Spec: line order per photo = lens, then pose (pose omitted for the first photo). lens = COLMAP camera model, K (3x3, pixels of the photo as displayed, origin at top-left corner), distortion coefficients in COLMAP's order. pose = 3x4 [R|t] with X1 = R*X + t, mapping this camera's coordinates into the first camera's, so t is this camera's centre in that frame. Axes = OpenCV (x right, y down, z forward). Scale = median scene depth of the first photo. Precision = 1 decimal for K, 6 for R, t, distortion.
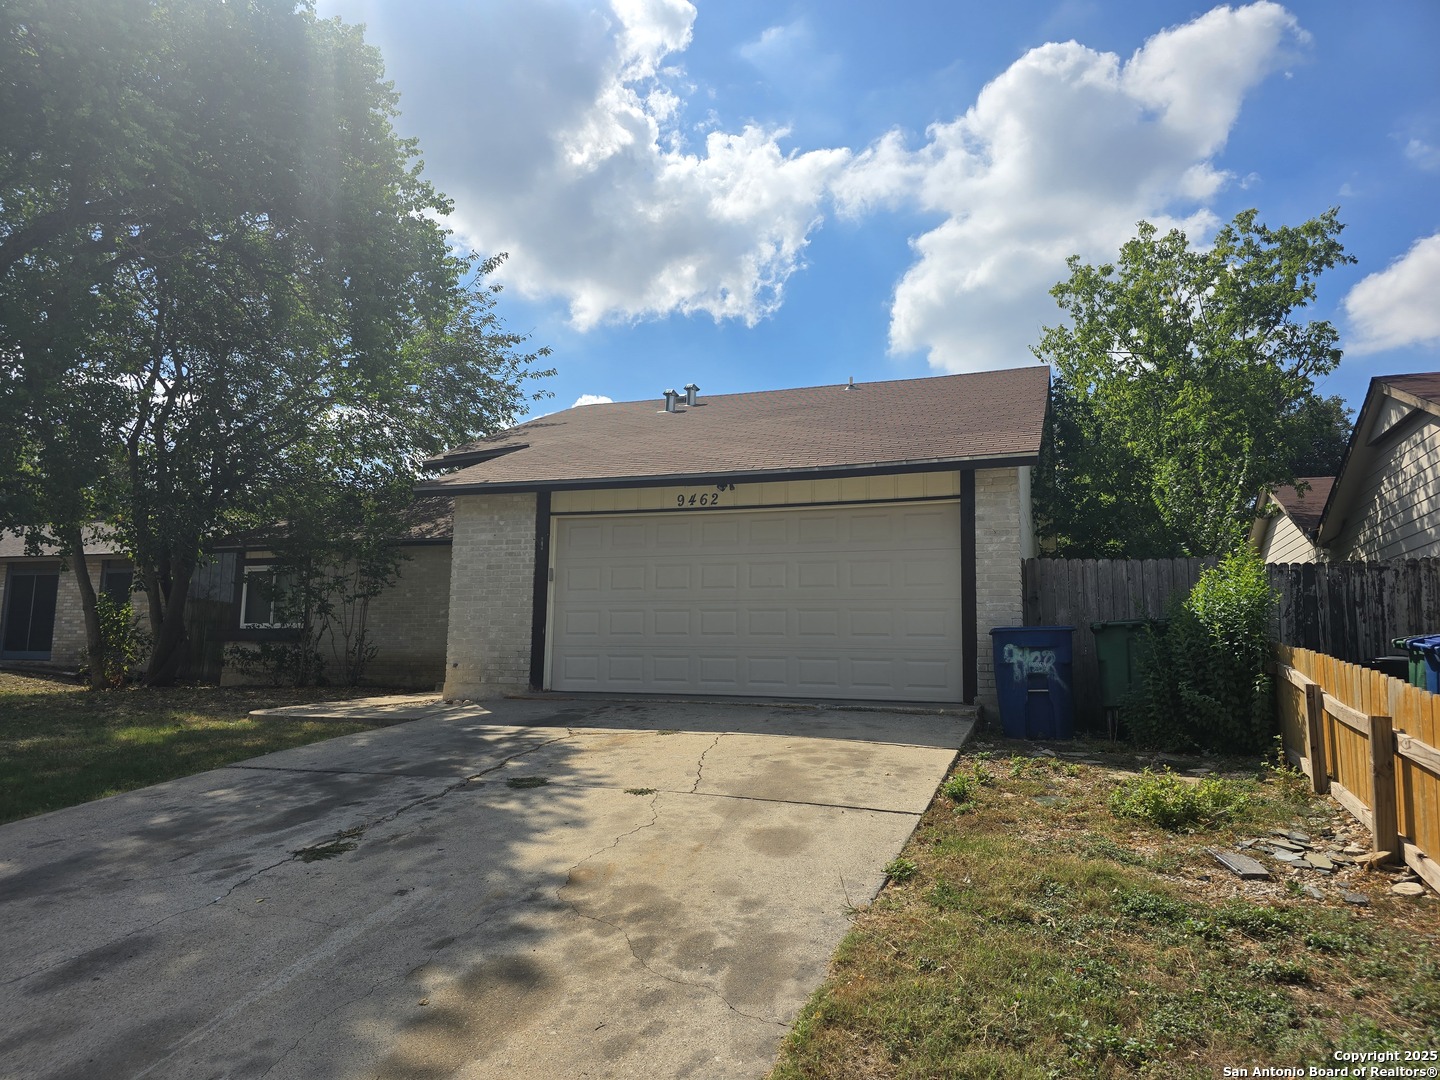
lens RADIAL K [[970.1, 0, 726.3], [0, 970.1, 536.0], [0, 0, 1]] dist [0.046605, -0.039658]
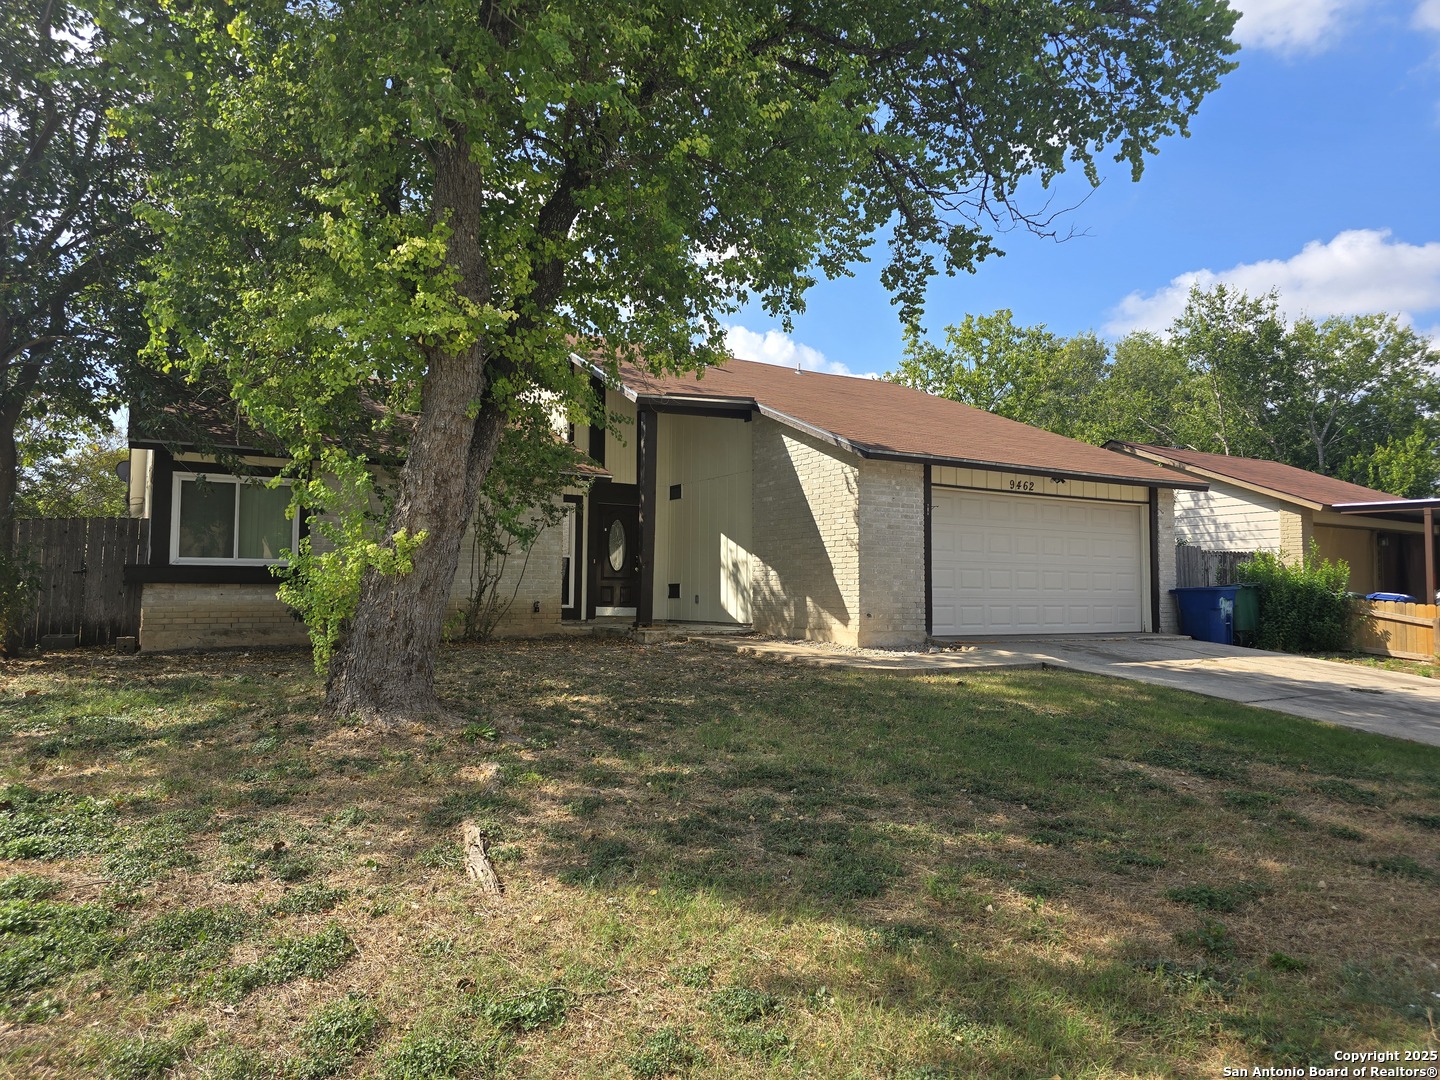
lens RADIAL K [[970.1, 0, 707.2], [0, 970.1, 541.6], [0, 0, 1]] dist [0.046605, -0.039658]
pose [[0.638588, 0.034188, 0.768789, -1.245716], [-0.097123, 0.994605, 0.036444, 0.029147], [-0.763396, -0.097940, 0.638463, 0.459675]]
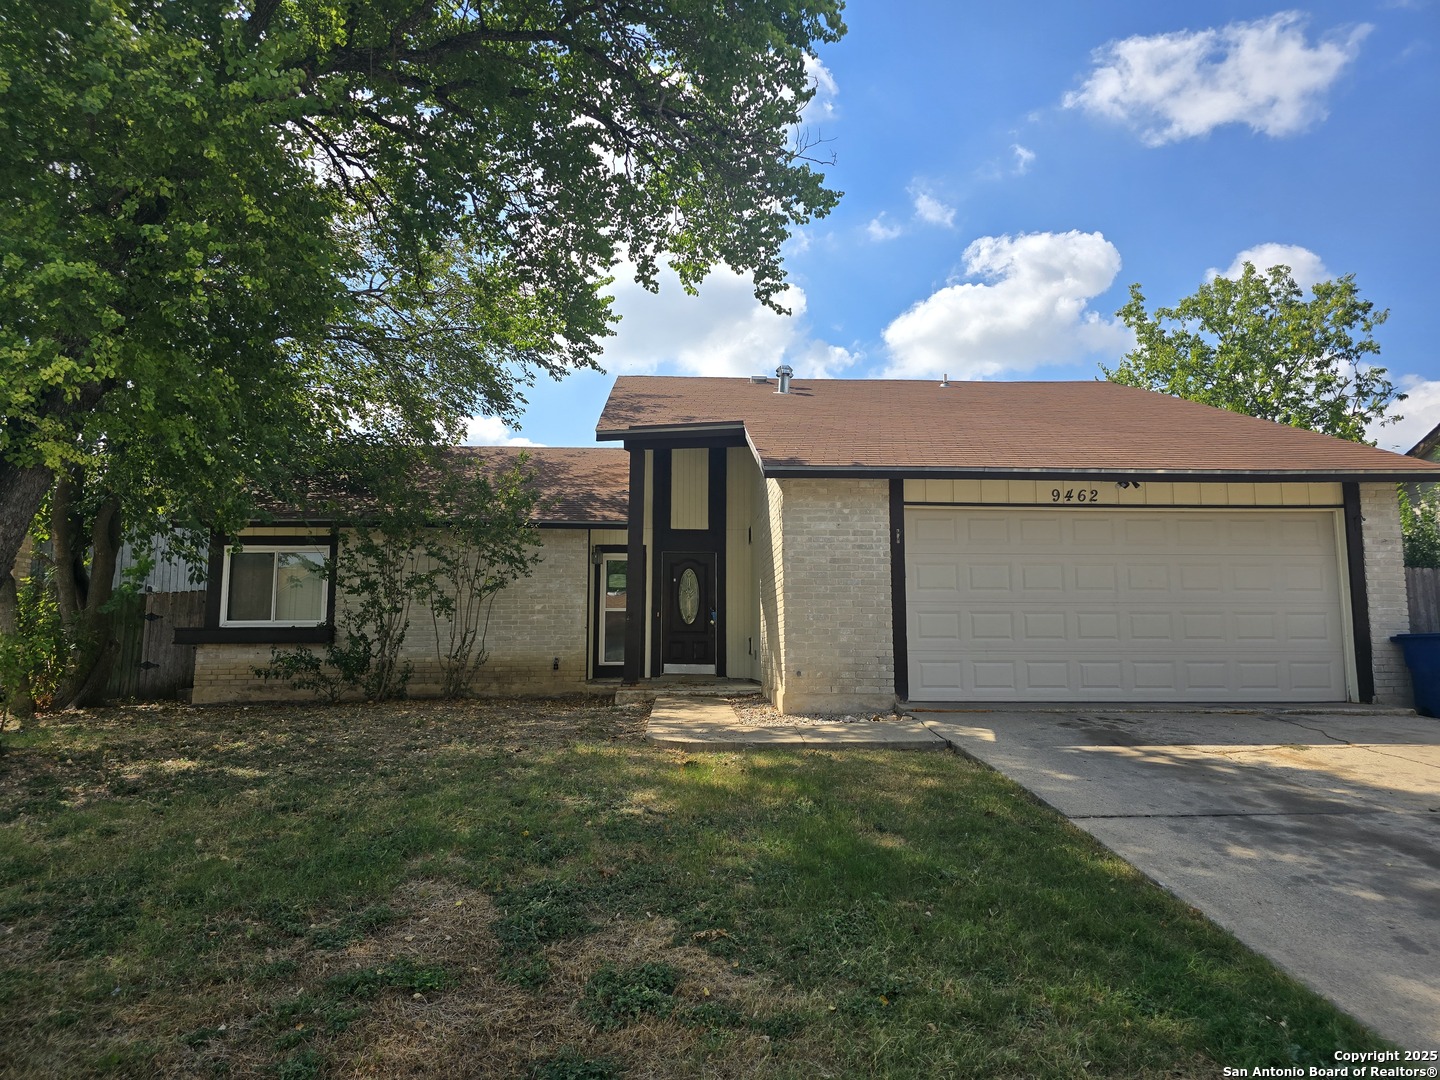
lens RADIAL K [[970.1, 0, 720.2], [0, 970.1, 542.7], [0, 0, 1]] dist [0.046605, -0.039658]
pose [[0.927324, 0.029199, 0.373119, -0.675692], [-0.035826, 0.999299, 0.010838, 0.010013], [-0.372541, -0.023418, 0.927720, 0.232462]]
